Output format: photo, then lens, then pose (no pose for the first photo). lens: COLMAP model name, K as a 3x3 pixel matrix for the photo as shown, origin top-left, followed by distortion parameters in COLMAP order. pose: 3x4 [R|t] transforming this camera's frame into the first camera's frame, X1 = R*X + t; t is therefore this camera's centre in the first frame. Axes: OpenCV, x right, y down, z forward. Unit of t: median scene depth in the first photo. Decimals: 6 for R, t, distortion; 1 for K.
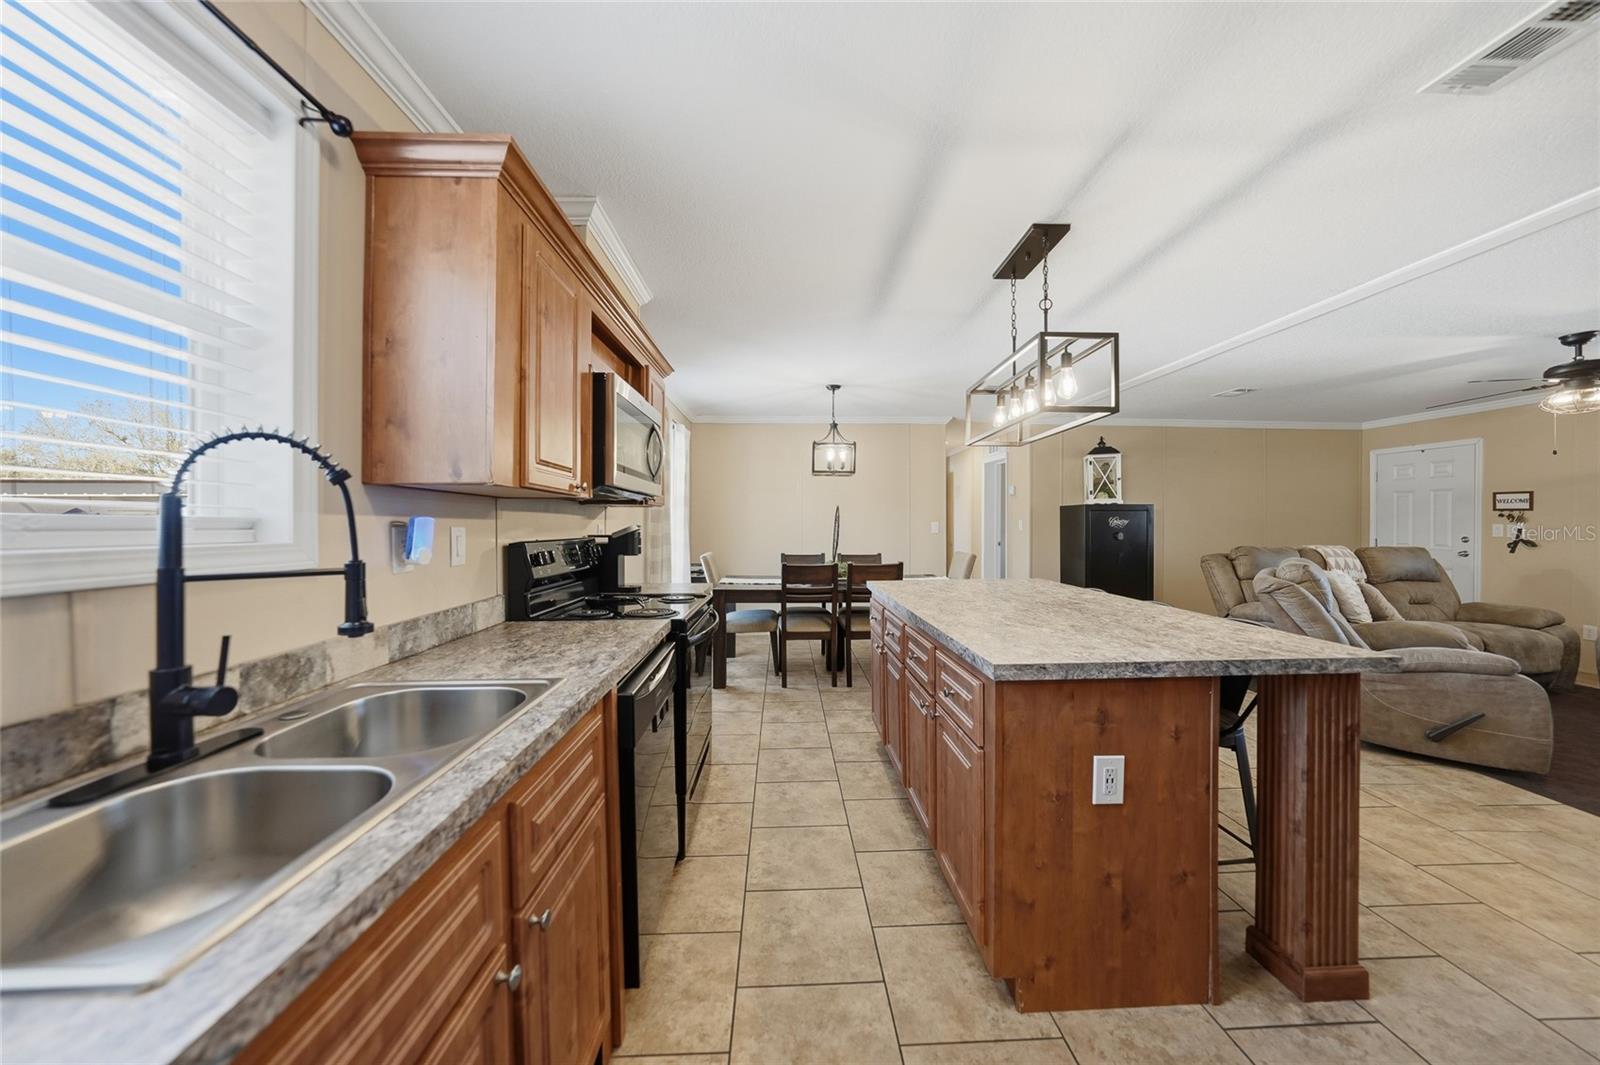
lens RADIAL K [[563.7, 0, 807.4], [0, 563.7, 525.7], [0, 0, 1]] dist [-0.024779, 0.005303]
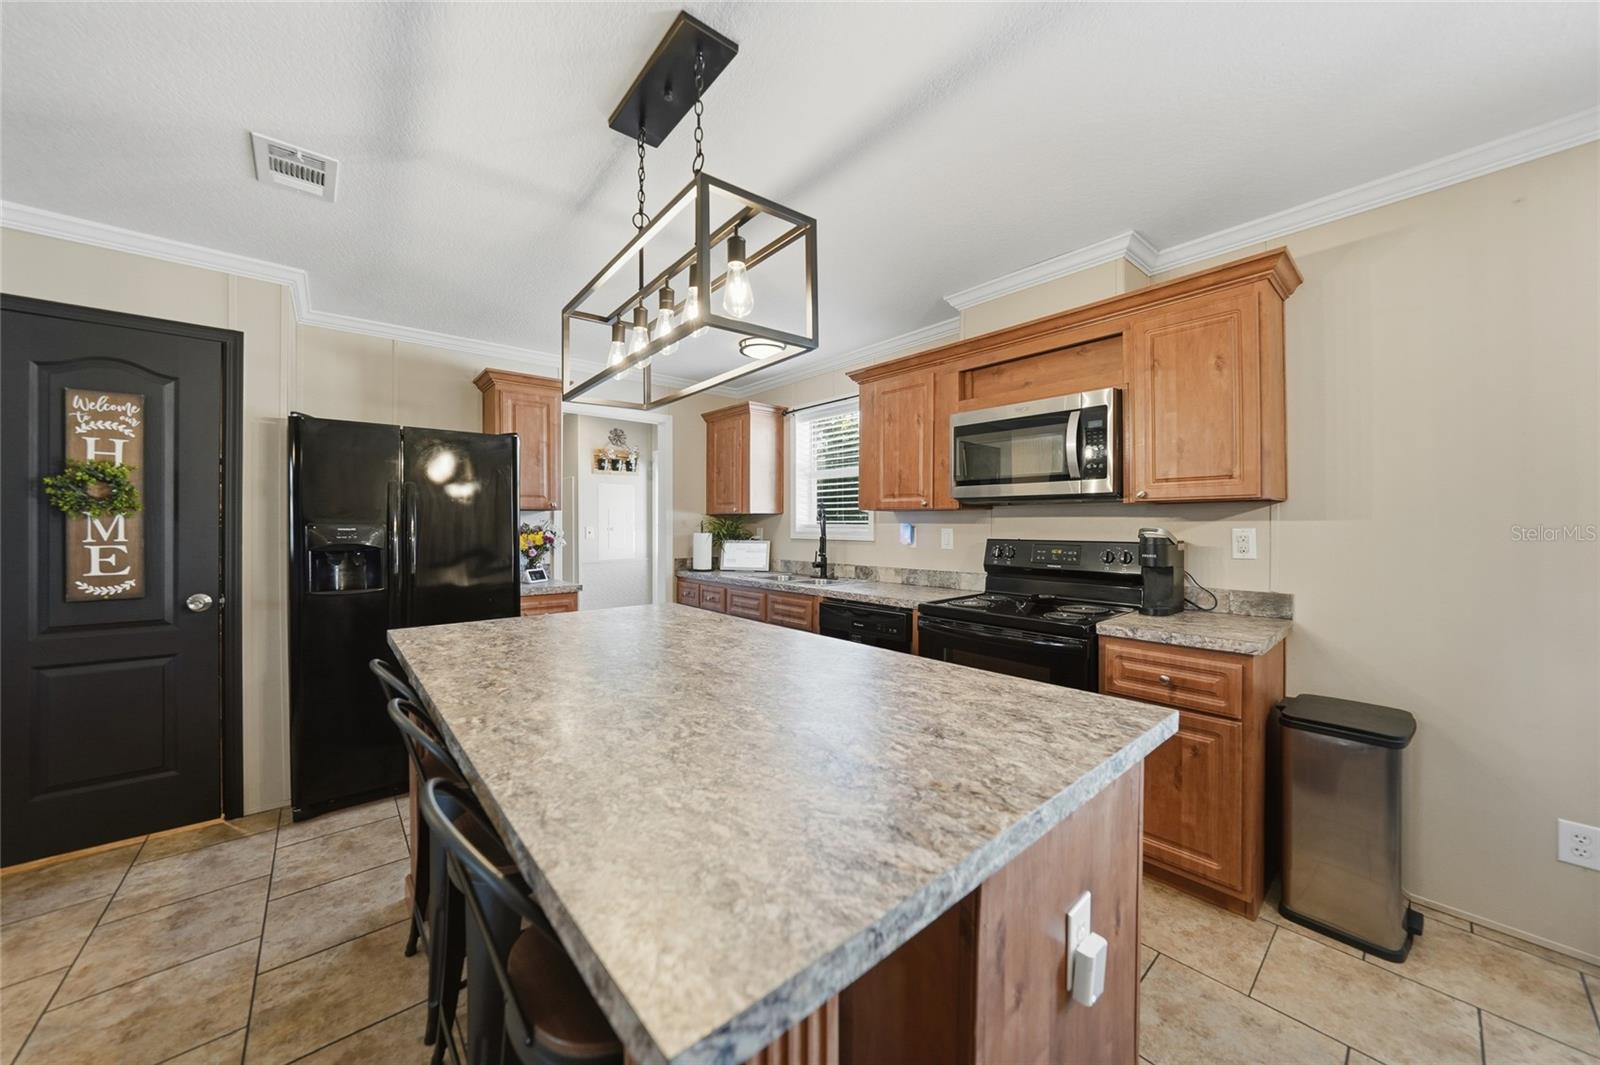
lens RADIAL K [[563.7, 0, 803.4], [0, 563.7, 521.3], [0, 0, 1]] dist [-0.024779, 0.005303]
pose [[-0.785148, -0.000185, -0.619308, 0.304418], [0.002101, 0.999993, -0.002963, -0.005558], [0.619304, -0.003627, -0.785143, 0.731454]]
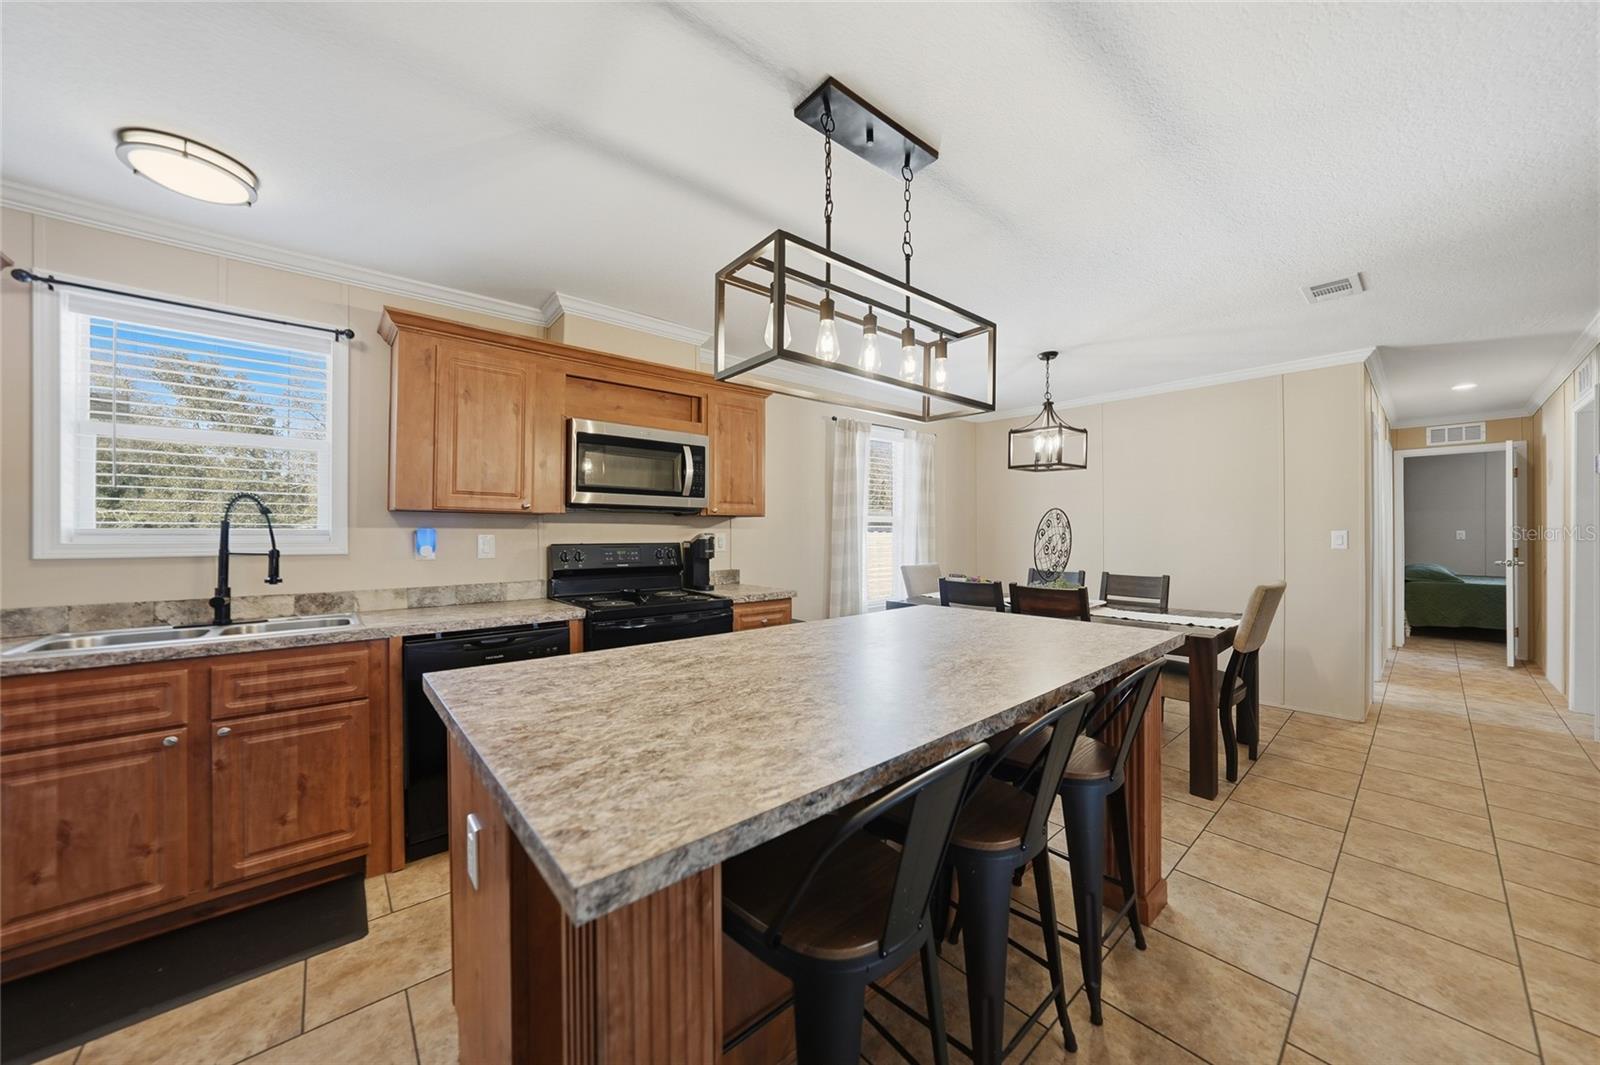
lens RADIAL K [[563.7, 0, 798.0], [0, 563.7, 526.0], [0, 0, 1]] dist [-0.024779, 0.005303]
pose [[0.621419, -0.005715, -0.783458, 0.404356], [-0.003569, 0.999942, -0.010126, -0.002734], [0.783470, 0.009089, 0.621363, 0.236950]]
